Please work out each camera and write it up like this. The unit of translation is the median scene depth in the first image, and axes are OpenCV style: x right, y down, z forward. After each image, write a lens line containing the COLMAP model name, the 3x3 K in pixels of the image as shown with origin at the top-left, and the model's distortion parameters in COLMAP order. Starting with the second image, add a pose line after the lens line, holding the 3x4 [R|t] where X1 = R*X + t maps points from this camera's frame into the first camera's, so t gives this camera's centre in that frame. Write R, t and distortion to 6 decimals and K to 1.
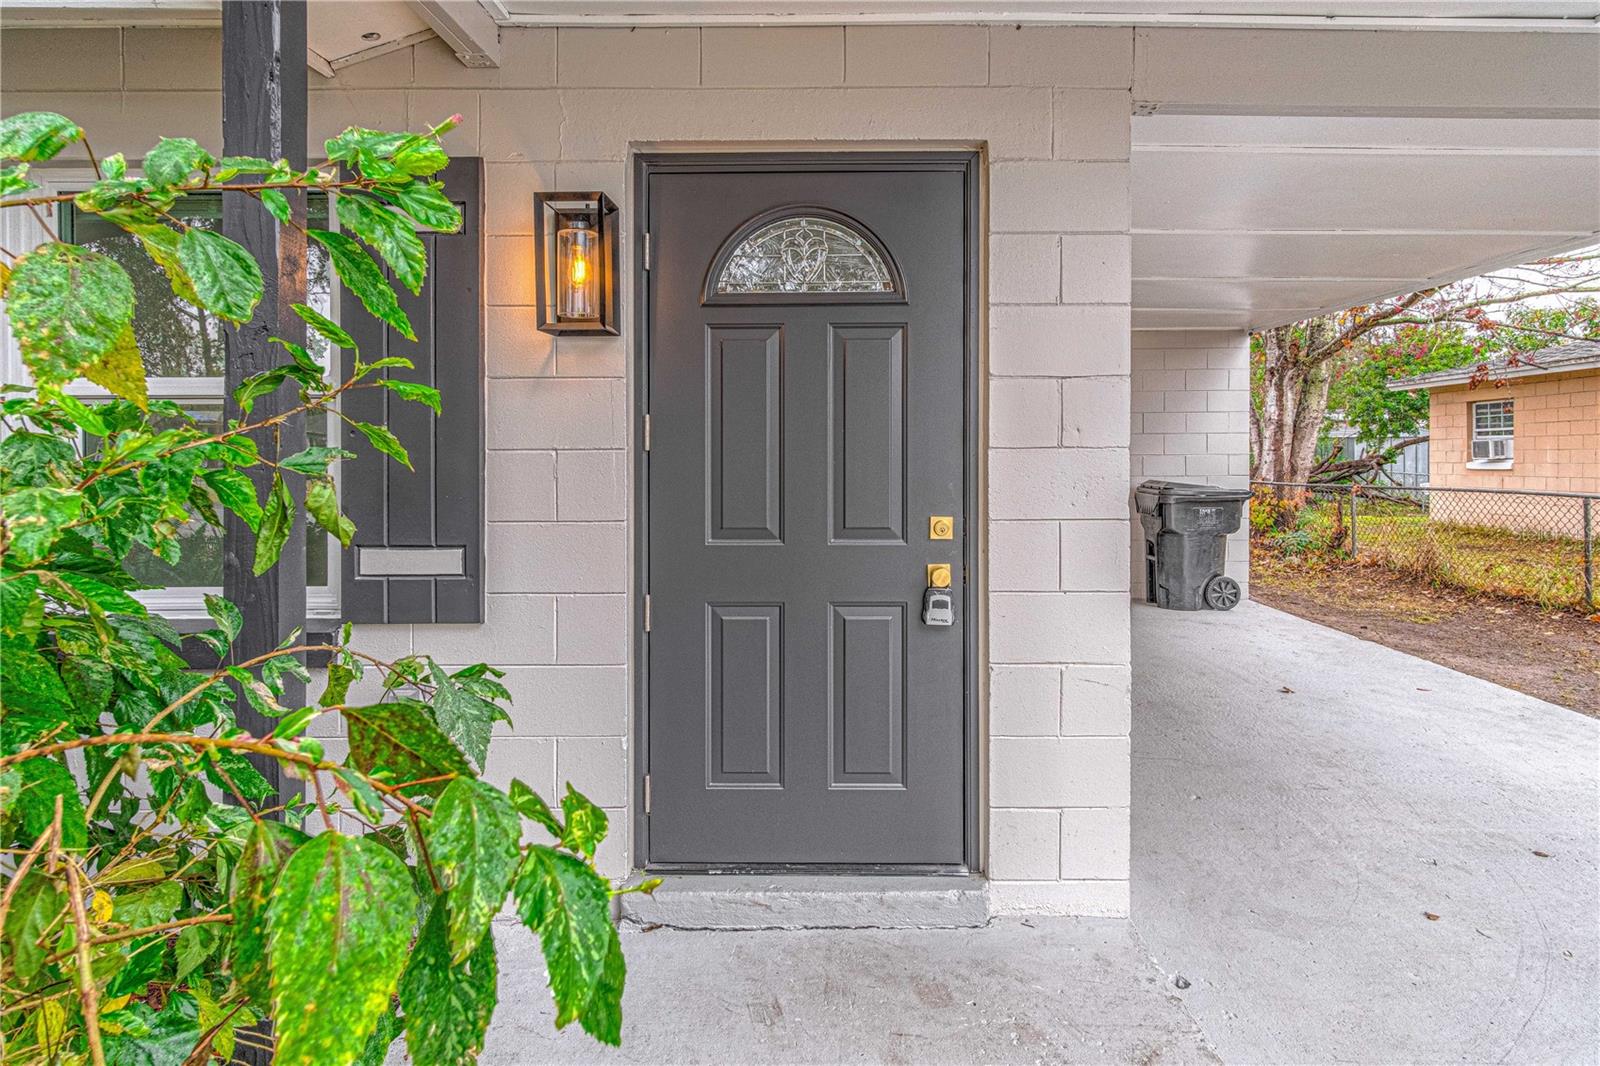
lens RADIAL K [[866.4, 0, 801.1], [0, 866.4, 455.7], [0, 0, 1]] dist [0.001301, 0.000477]
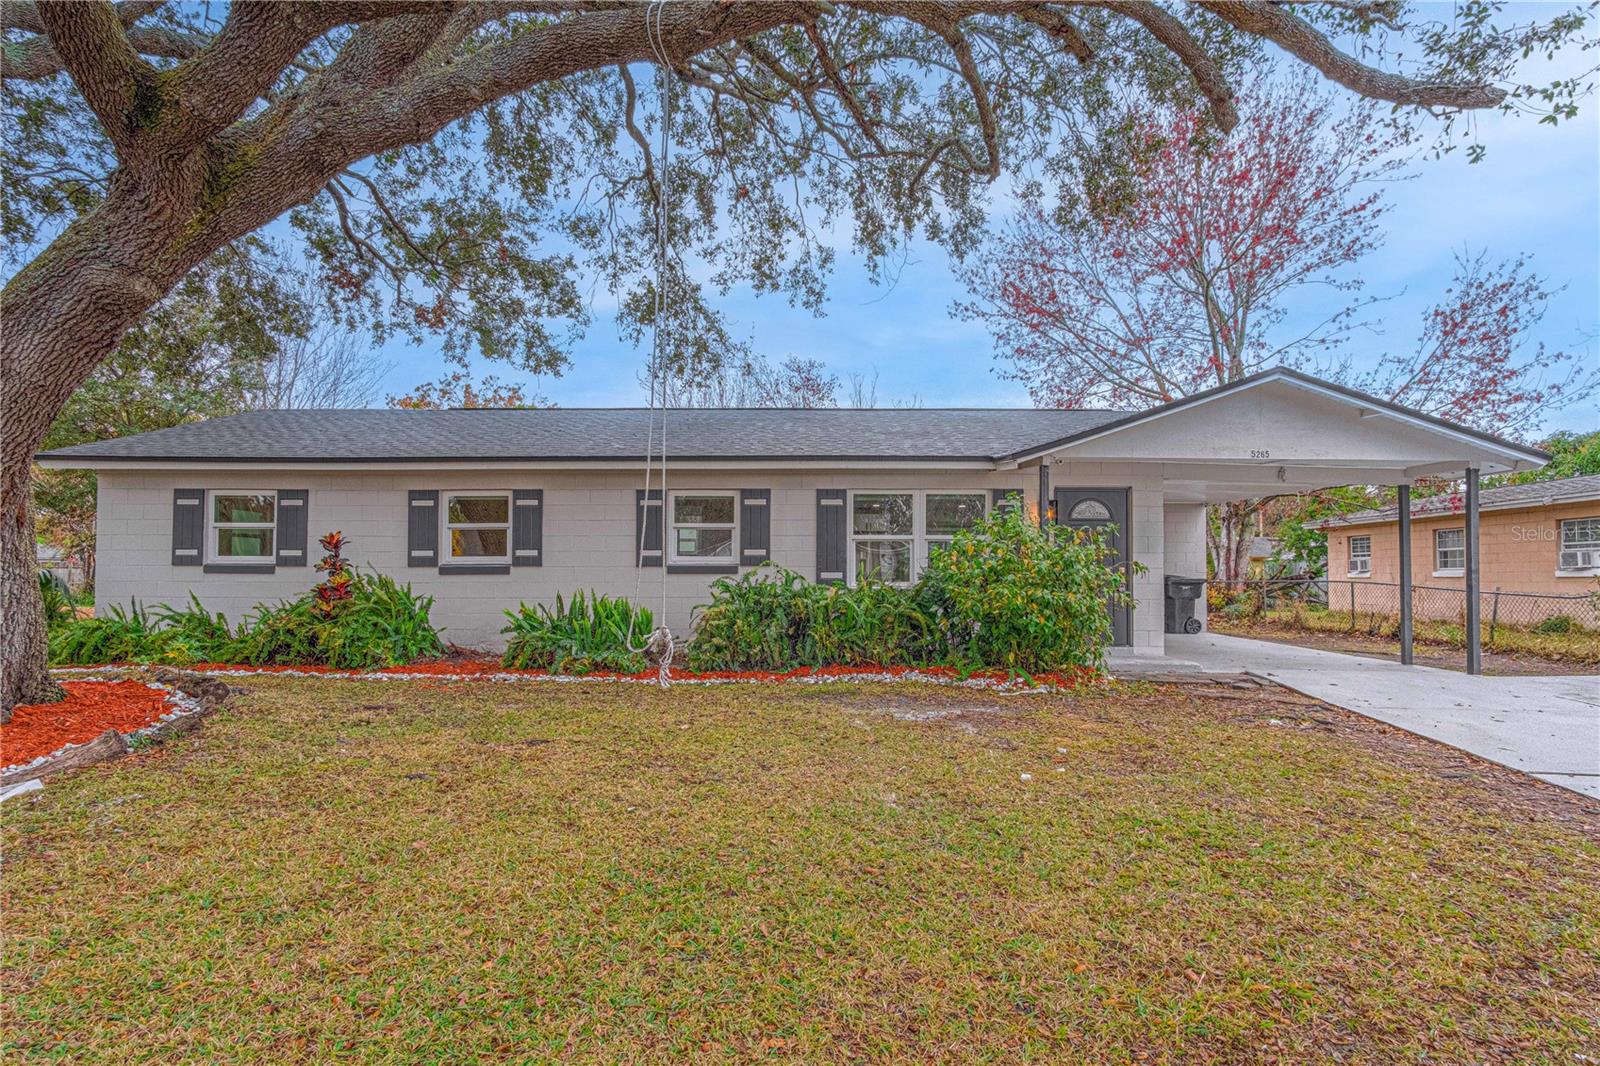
lens RADIAL K [[839.2, 0, 798.5], [0, 839.2, 545.2], [0, 0, 1]] dist [-0.001347, -0.000085]
pose [[0.999925, 0.011145, -0.005169, -0.493793], [-0.011319, 0.999324, -0.034971, 0.040546], [0.004776, 0.035027, 0.999375, -1.111343]]
